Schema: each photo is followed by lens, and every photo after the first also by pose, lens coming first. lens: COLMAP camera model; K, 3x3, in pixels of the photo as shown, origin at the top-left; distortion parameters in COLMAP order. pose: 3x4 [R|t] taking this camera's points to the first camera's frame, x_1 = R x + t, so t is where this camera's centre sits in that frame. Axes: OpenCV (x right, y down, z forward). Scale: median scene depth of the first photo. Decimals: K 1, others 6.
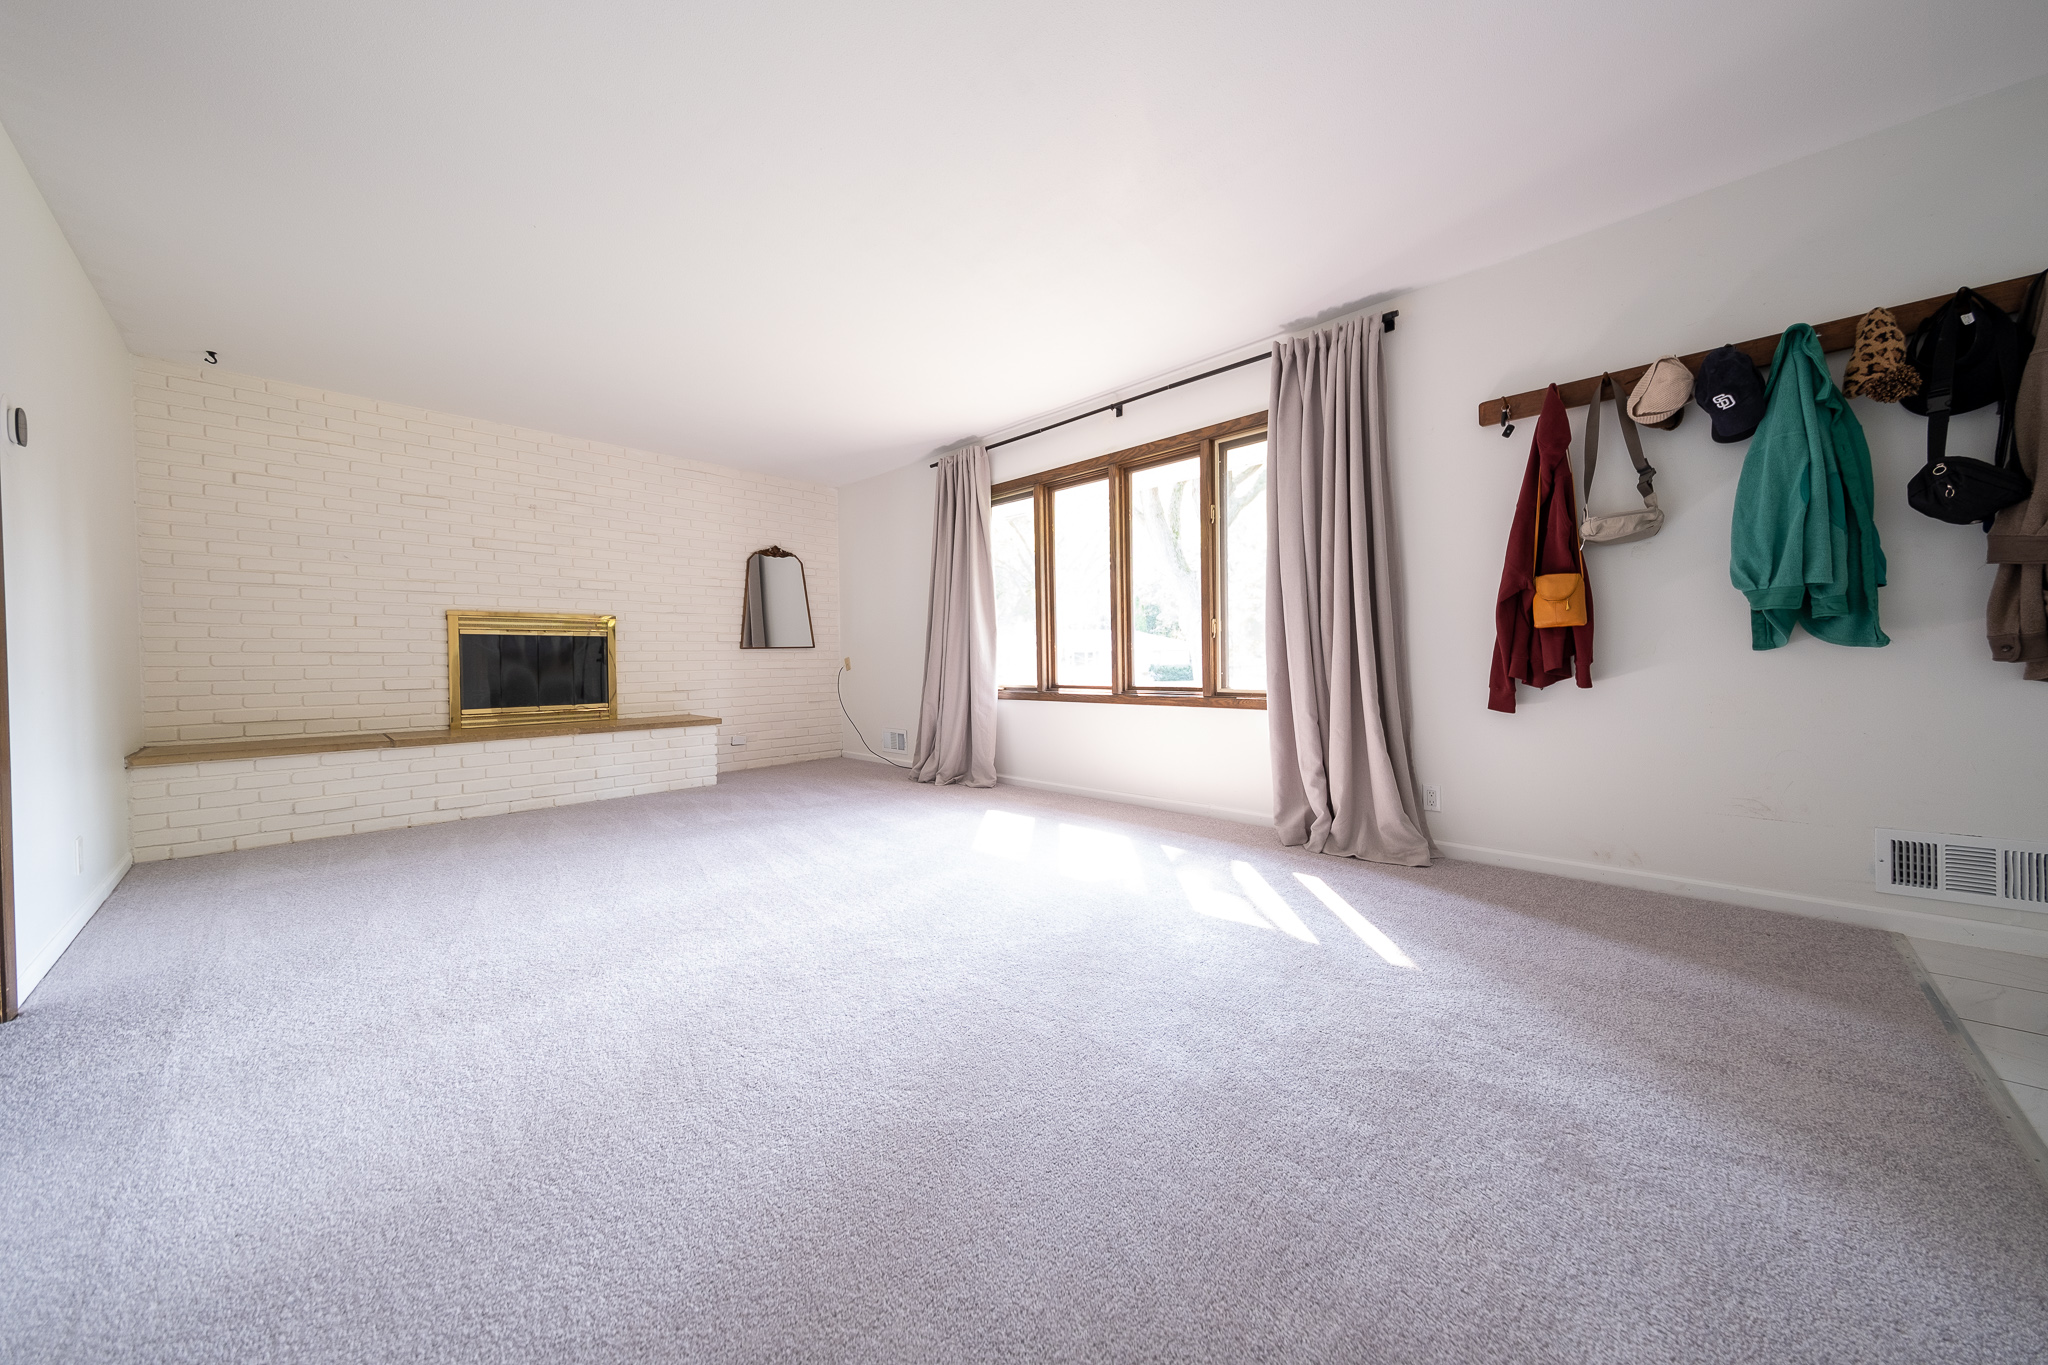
lens RADIAL K [[698.9, 0, 1021.7], [0, 698.9, 676.3], [0, 0, 1]] dist [0.036220, -0.000092]
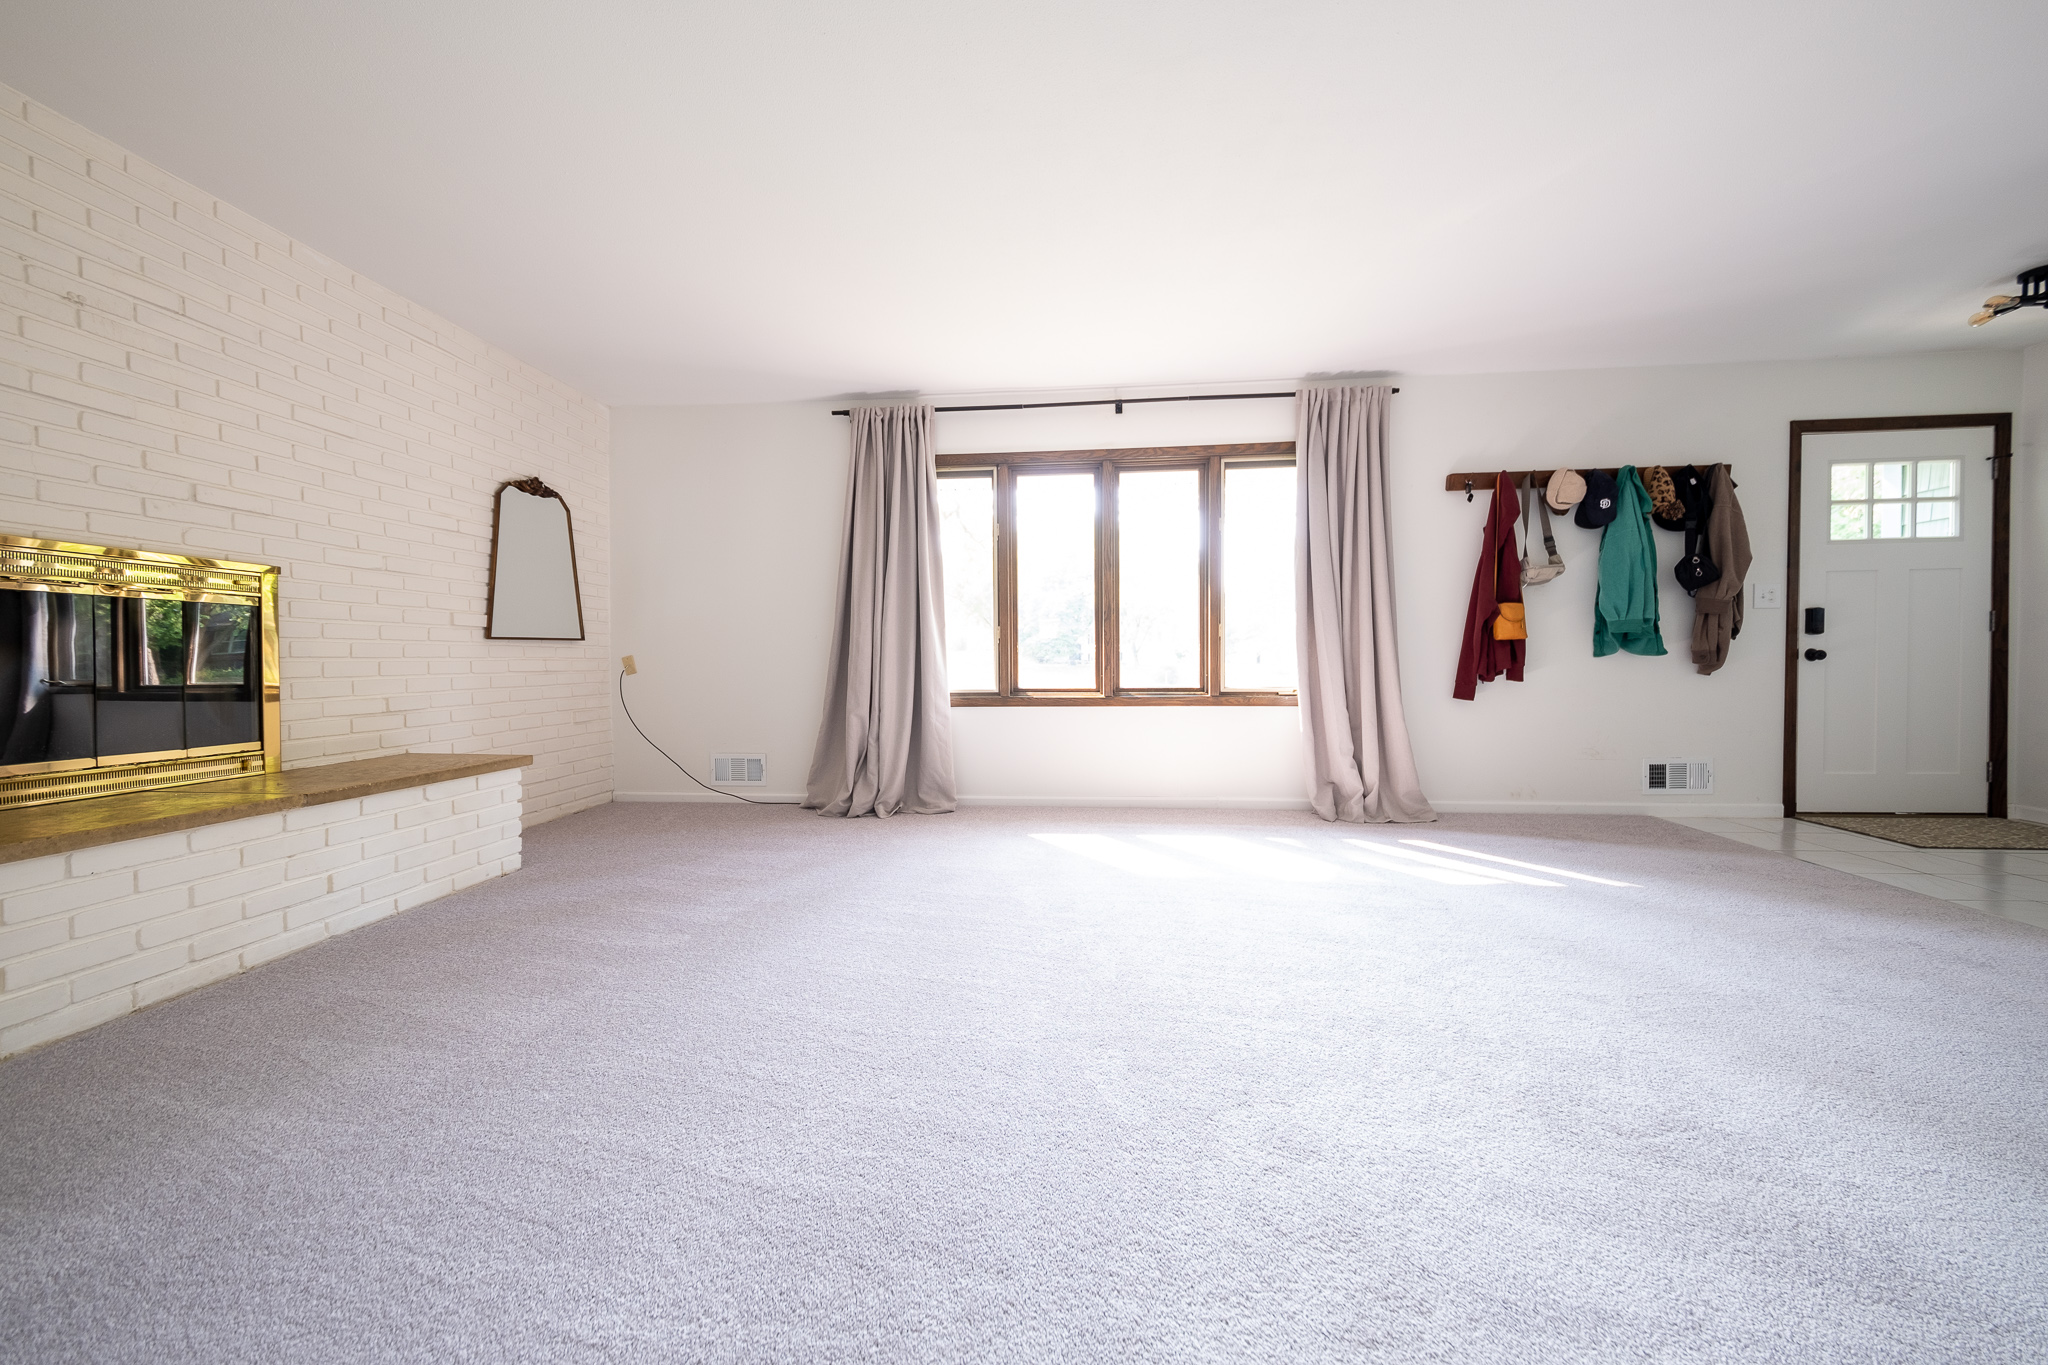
lens RADIAL K [[705.8, 0, 1025.7], [0, 705.8, 669.5], [0, 0, 1]] dist [0.036515, -0.000163]
pose [[0.774961, -0.000177, 0.632009, -0.571213], [0.010950, 0.999854, -0.013147, 0.000170], [-0.631914, 0.017109, 0.774850, 0.308310]]
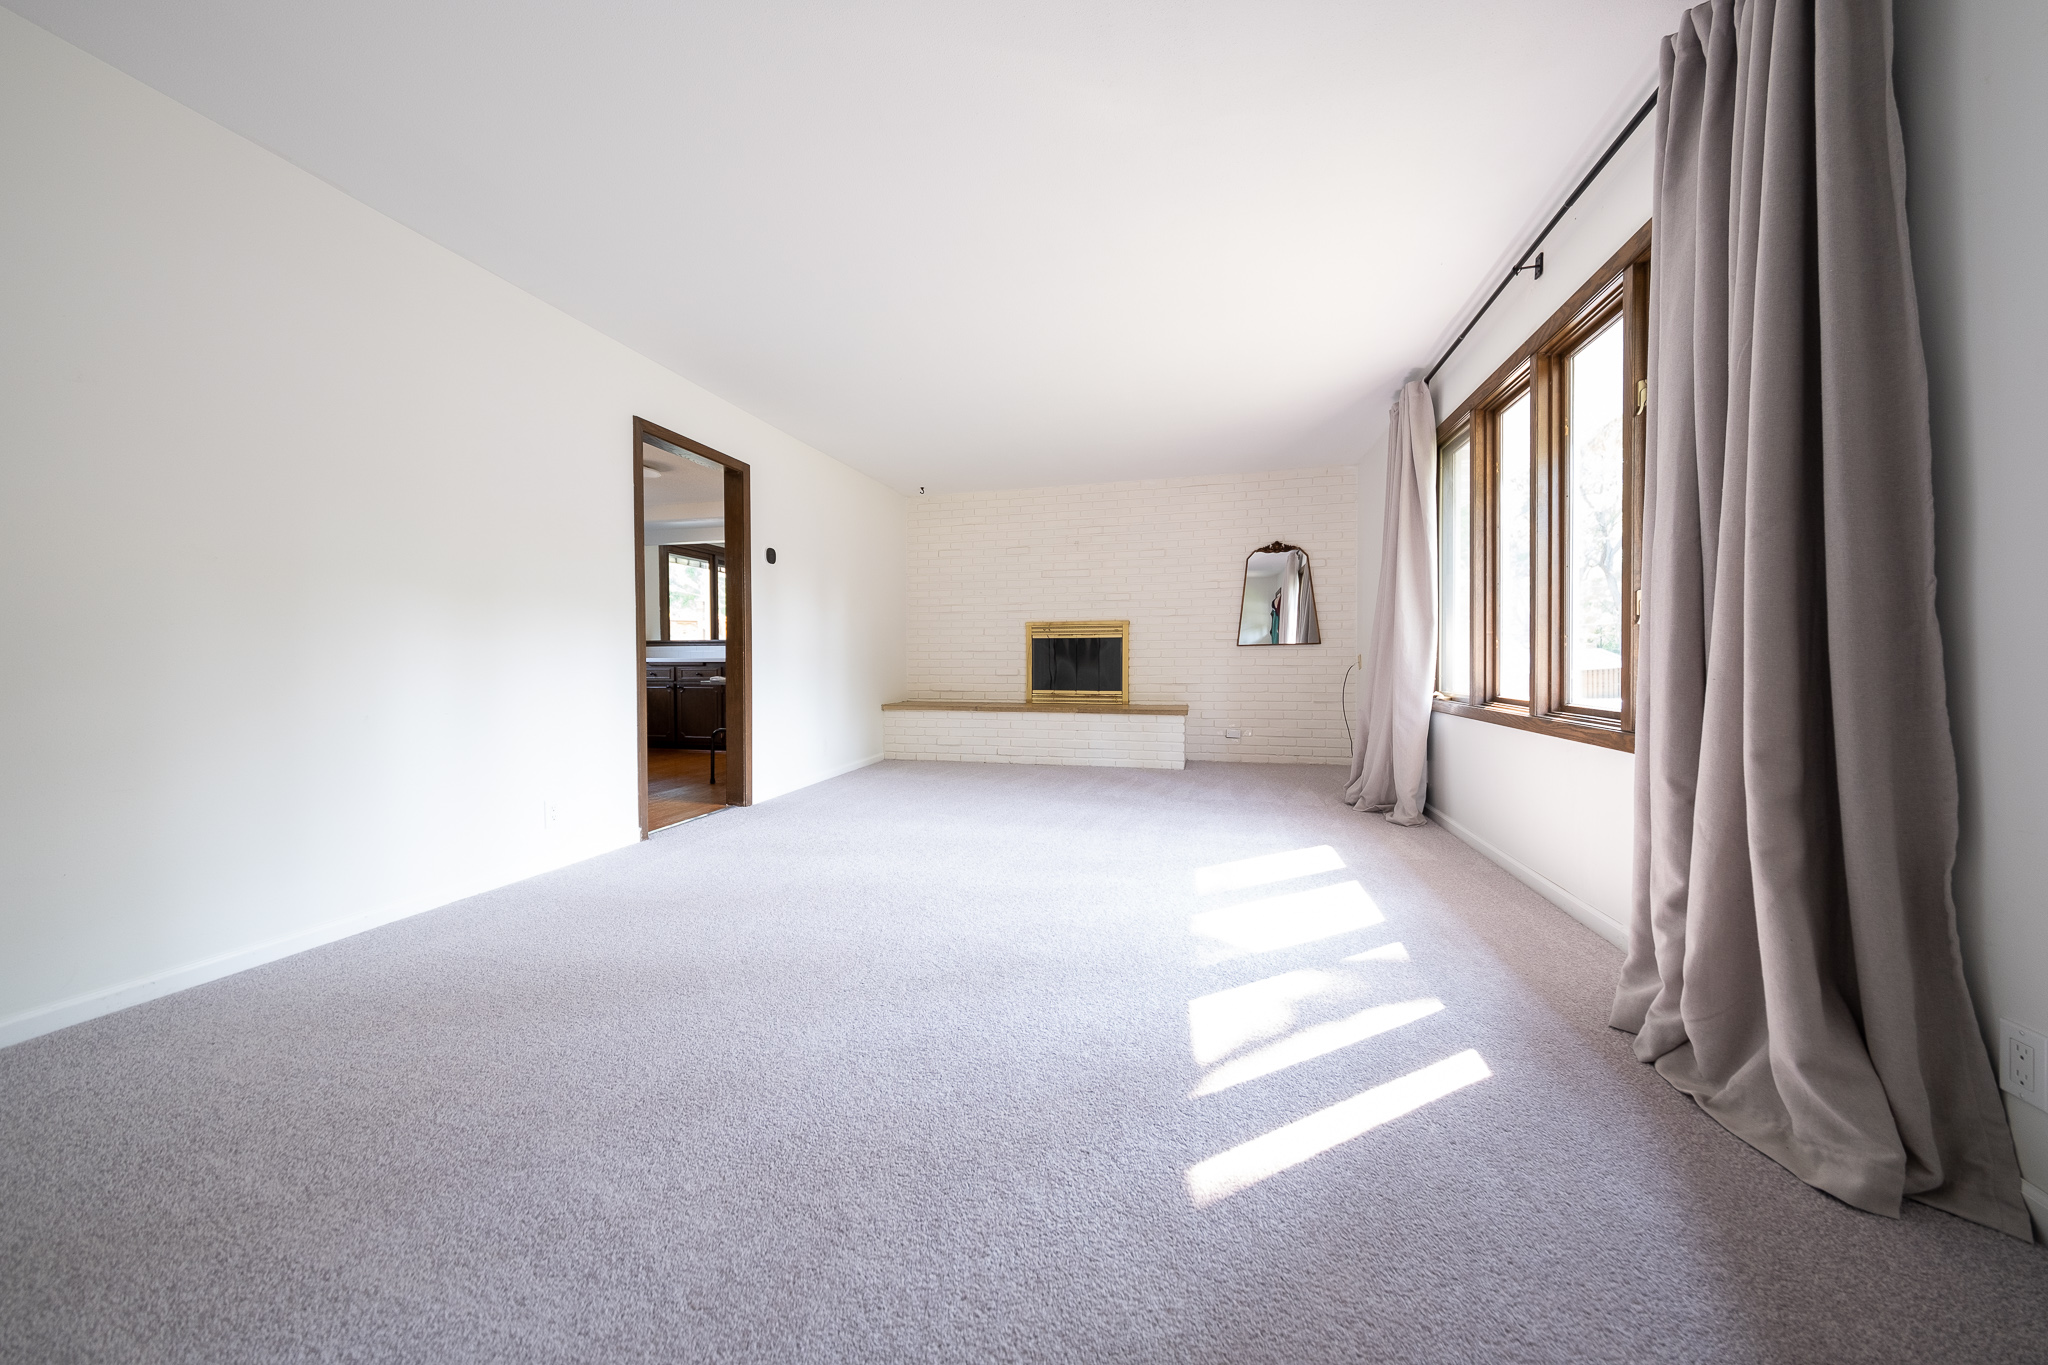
lens RADIAL K [[705.8, 0, 1025.7], [0, 705.8, 669.5], [0, 0, 1]] dist [0.036515, -0.000163]
pose [[0.501679, 0.023484, -0.864735, 0.463826], [-0.023677, 0.999630, 0.013411, -0.014474], [0.864730, 0.013747, 0.502049, 0.269233]]
